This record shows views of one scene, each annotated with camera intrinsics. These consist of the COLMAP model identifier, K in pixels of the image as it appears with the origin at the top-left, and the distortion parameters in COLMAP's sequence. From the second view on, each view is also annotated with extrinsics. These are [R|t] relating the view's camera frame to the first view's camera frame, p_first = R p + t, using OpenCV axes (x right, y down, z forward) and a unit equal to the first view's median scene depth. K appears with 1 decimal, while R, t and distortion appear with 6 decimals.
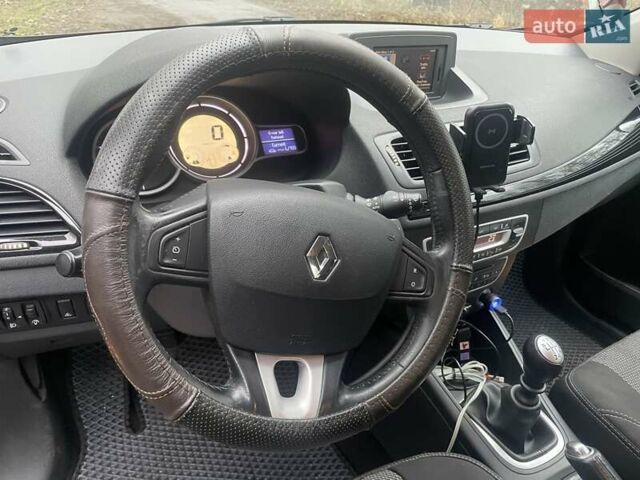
lens RADIAL K [[482.5, 0, 317.2], [0, 482.5, 235.1], [0, 0, 1]] dist [0.083897, -0.118581]
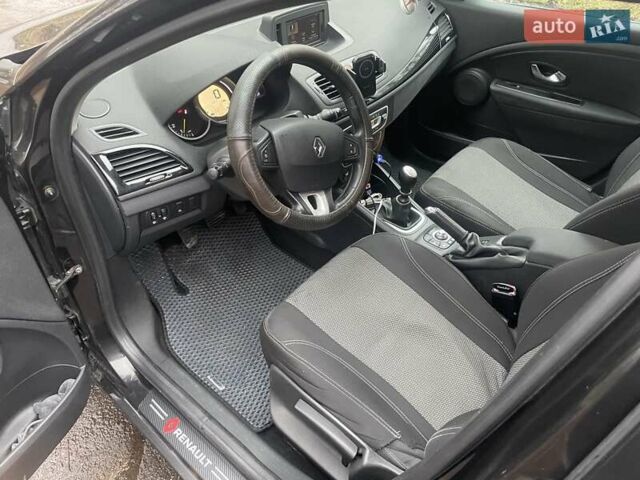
lens RADIAL K [[488.9, 0, 317.7], [0, 488.9, 238.6], [0, 0, 1]] dist [0.071500, -0.125862]
pose [[0.934796, -0.264643, 0.236898, -0.430060], [0.213085, 0.951463, 0.222068, -0.036571], [-0.284169, -0.157108, 0.945815, -0.842956]]
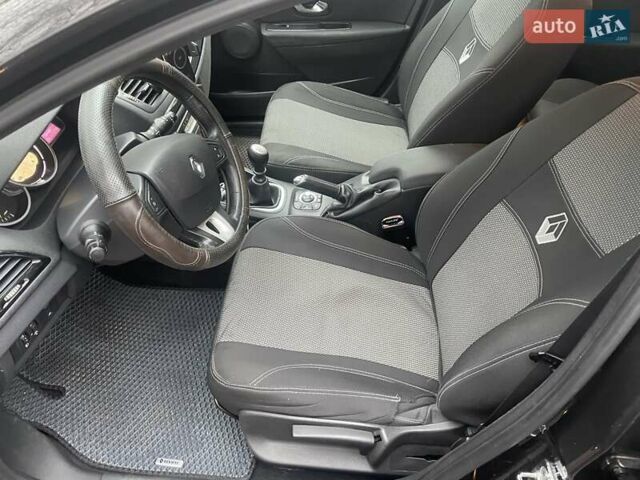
lens RADIAL K [[488.9, 0, 317.7], [0, 488.9, 238.6], [0, 0, 1]] dist [0.071500, -0.125862]
pose [[0.536297, -0.650809, 0.537432, -0.631977], [0.449715, 0.759166, 0.470556, -0.287589], [-0.714243, -0.010666, 0.699817, -0.488745]]
